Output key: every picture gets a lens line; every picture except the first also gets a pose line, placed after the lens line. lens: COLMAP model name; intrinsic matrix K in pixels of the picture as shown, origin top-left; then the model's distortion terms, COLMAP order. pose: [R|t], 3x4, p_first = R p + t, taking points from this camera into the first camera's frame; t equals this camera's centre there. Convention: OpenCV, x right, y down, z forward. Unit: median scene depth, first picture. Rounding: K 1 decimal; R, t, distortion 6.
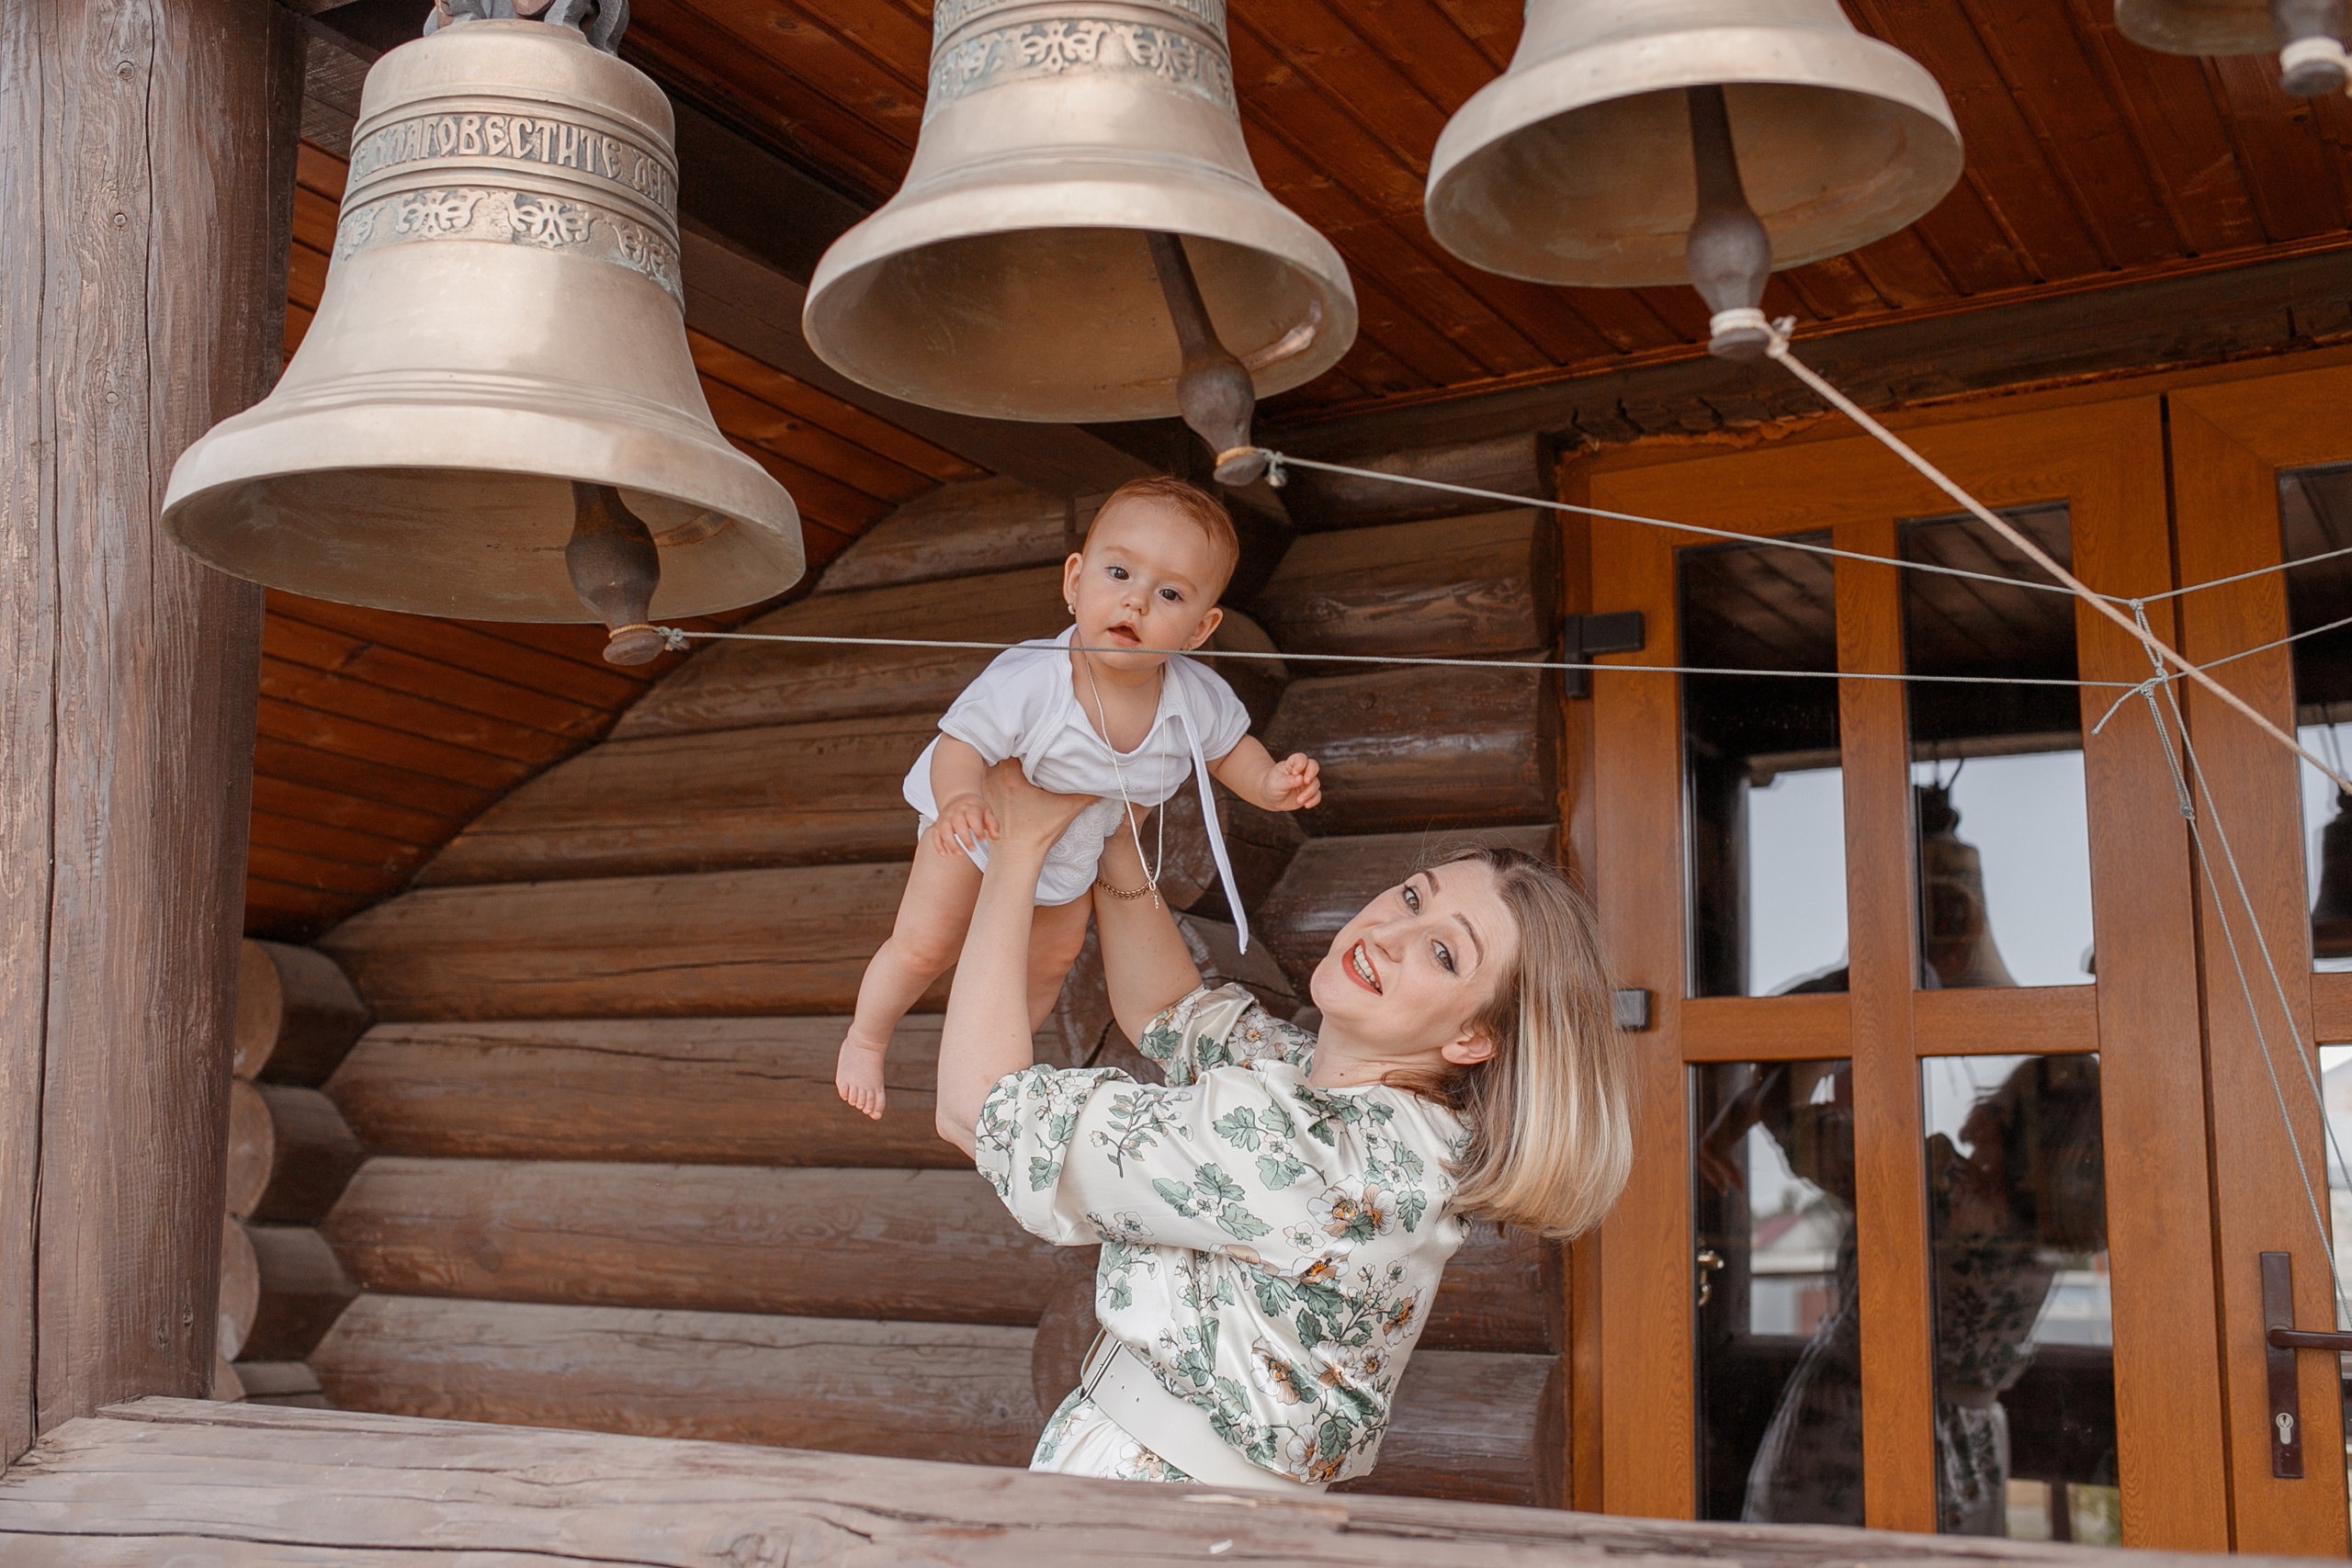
lens RADIAL K [[2631.8, 0, 1104.8], [0, 2631.8, 741.5], [0, 0, 1]] dist [-0.052874, 0.000000]
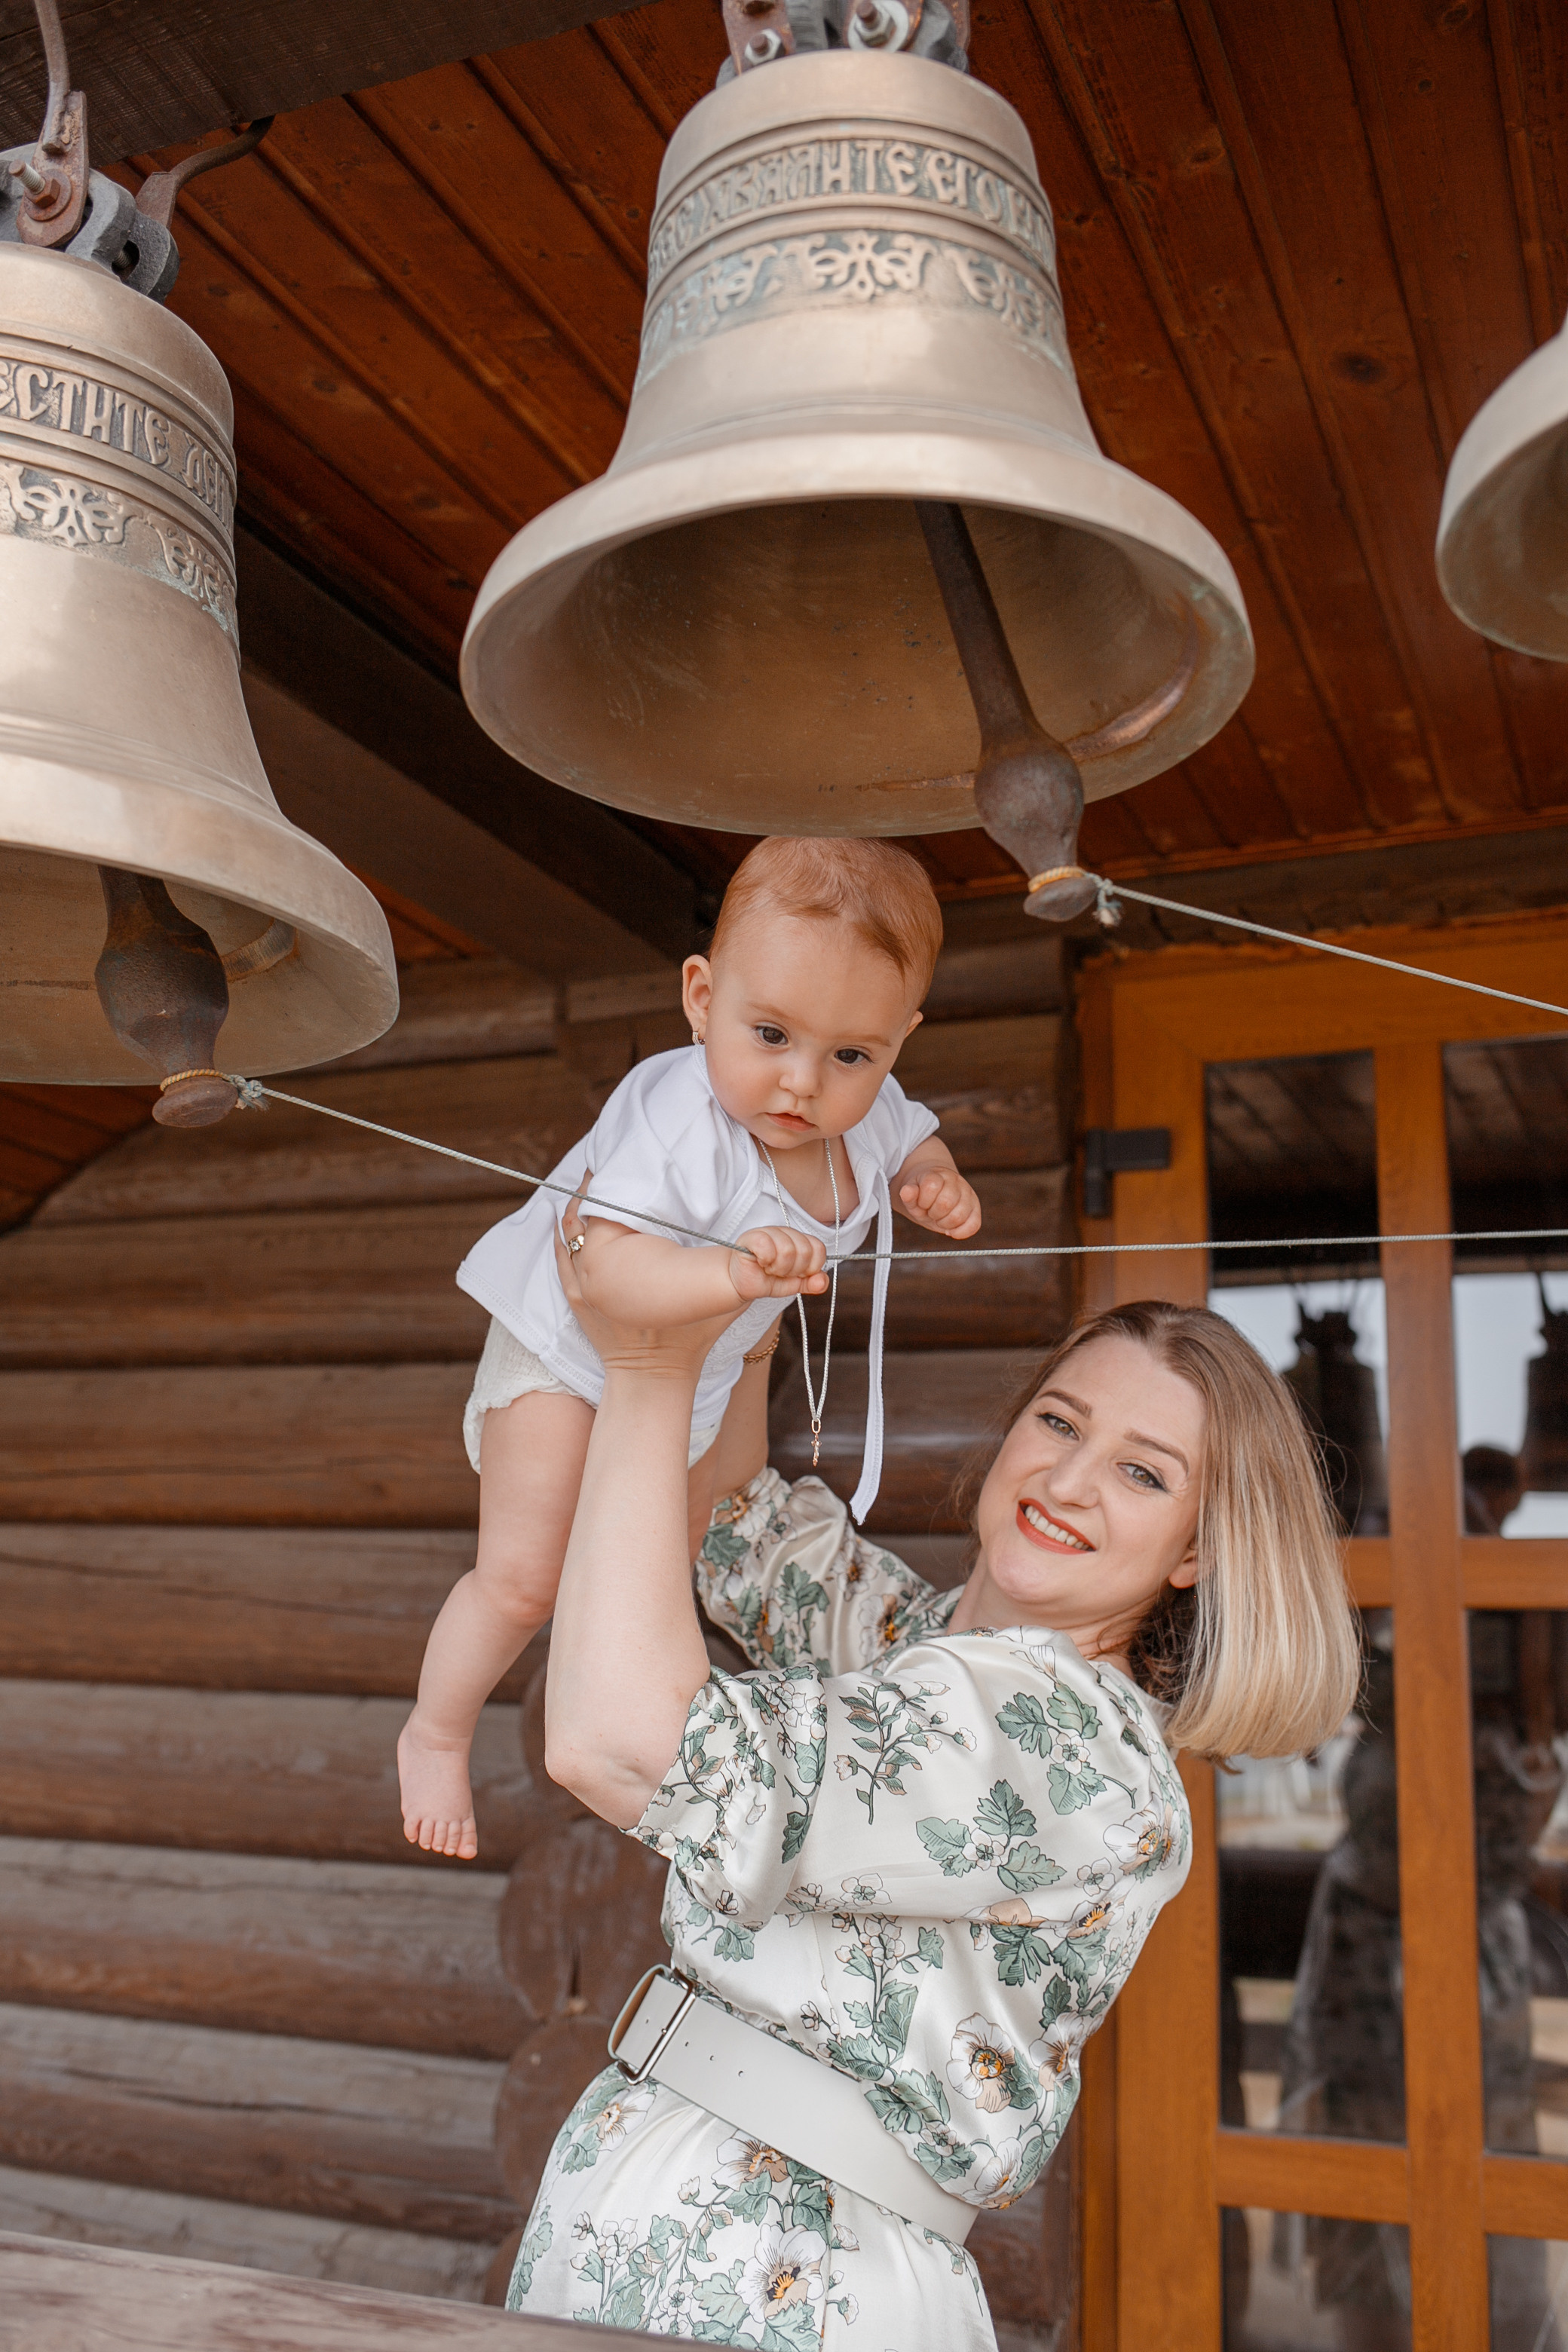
lens RADIAL K [[2297.8, 0, 766.8], [0, 2297.8, 1187.0], [0, 0, 1]] dist [-0.044905, 0.000000]
pose [[0.989390, 0.034904, 0.141029, -0.074325], [-0.031887, 0.999213, -0.023599, -0.004991], [-0.141742, 0.018852, 0.989724, 0.257795]]
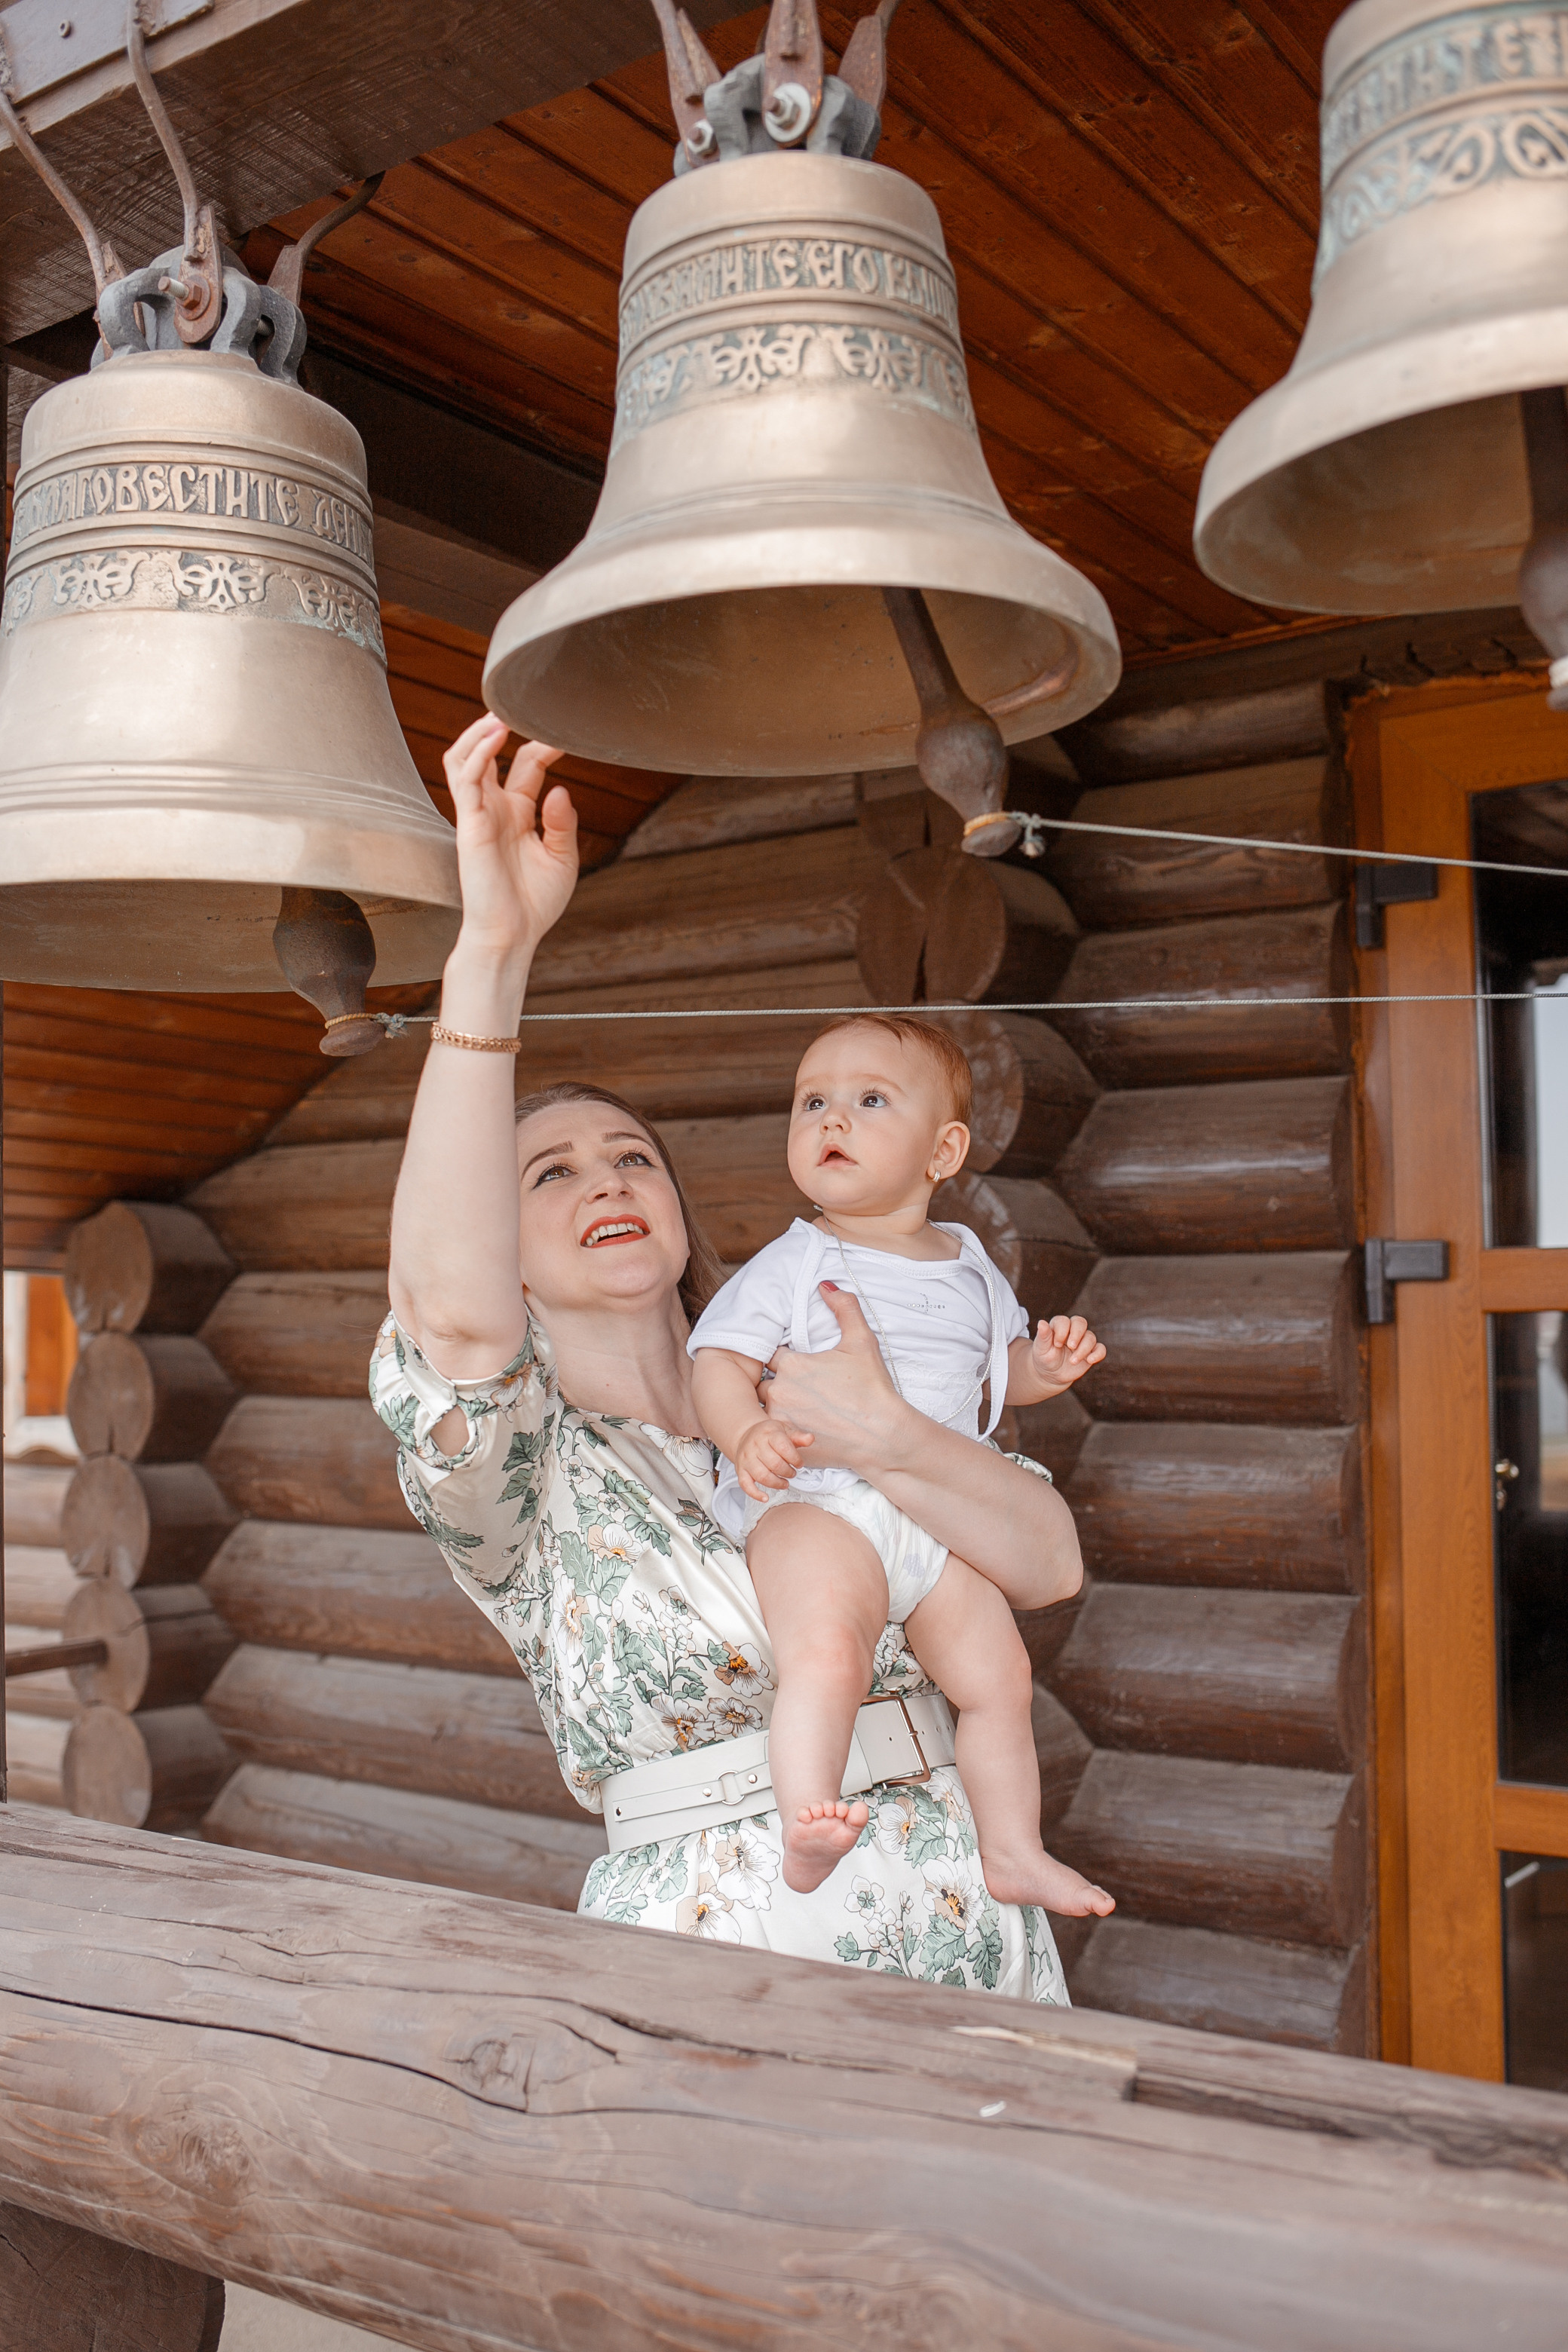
lens RADIAL K [[2297.8, 0, 764.0], [0, 2297.8, 1192.4], [0, 0, 1]] dist [-0.044905, 0.000000]
pose [[0.996264, -0.034321, -0.079253, 0.021441], [0.043867, 0.991556, 0.122035, -0.054475], [0.074396, -0.125056, 0.989357, 0.146205]]
